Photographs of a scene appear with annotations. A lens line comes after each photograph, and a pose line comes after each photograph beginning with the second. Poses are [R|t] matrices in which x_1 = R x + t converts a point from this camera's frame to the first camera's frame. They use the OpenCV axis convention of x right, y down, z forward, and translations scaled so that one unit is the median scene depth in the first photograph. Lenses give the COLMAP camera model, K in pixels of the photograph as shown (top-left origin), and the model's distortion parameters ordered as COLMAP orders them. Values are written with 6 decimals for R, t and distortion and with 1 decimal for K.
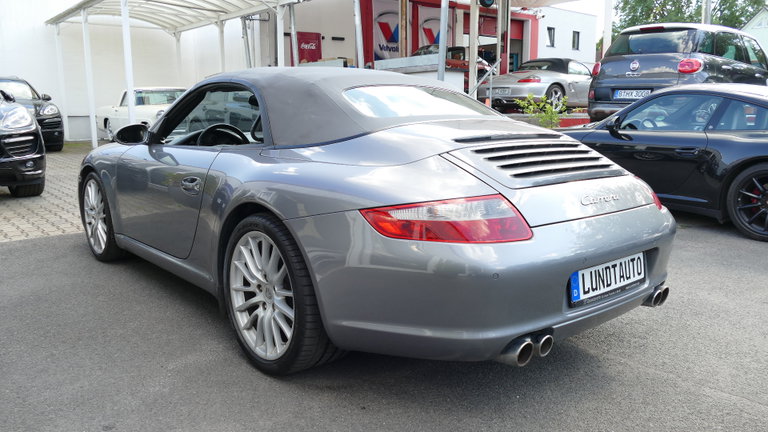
lens RADIAL K [[624.4, 0, 383.8], [0, 624.4, 213.4], [0, 0, 1]] dist [-0.006480, -0.006729]
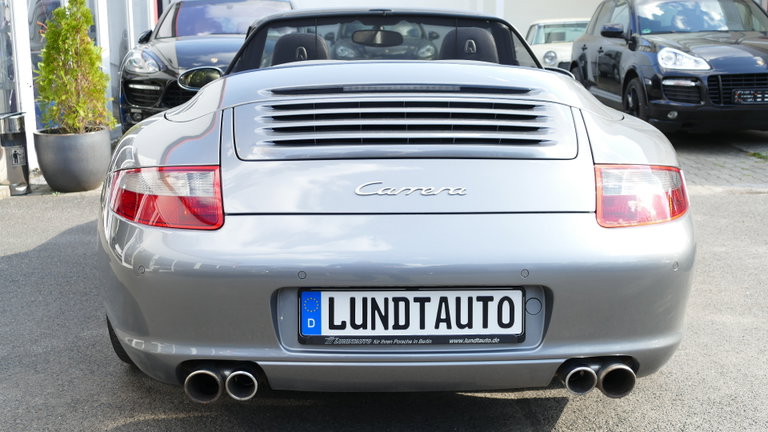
lens RADIAL K [[907.3, 0, 383.4], [0, 907.3, 215.6], [0, 0, 1]] dist [-0.010432, 0.000000]
pose [[0.772747, 0.111495, -0.624845, 0.892694], [-0.101543, 0.993487, 0.051695, -0.042414], [0.626539, 0.023502, 0.779036, 0.263510]]
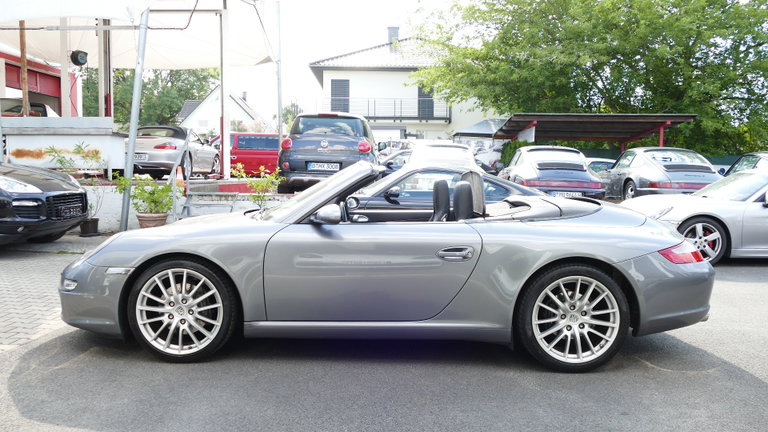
lens RADIAL K [[641.6, 0, 386.1], [0, 641.6, 214.3], [0, 0, 1]] dist [-0.018328, -0.008875]
pose [[0.639249, -0.040292, 0.767944, -1.748231], [0.111641, 0.992909, -0.040837, -0.110973], [-0.760853, 0.111839, 0.639214, 0.372497]]
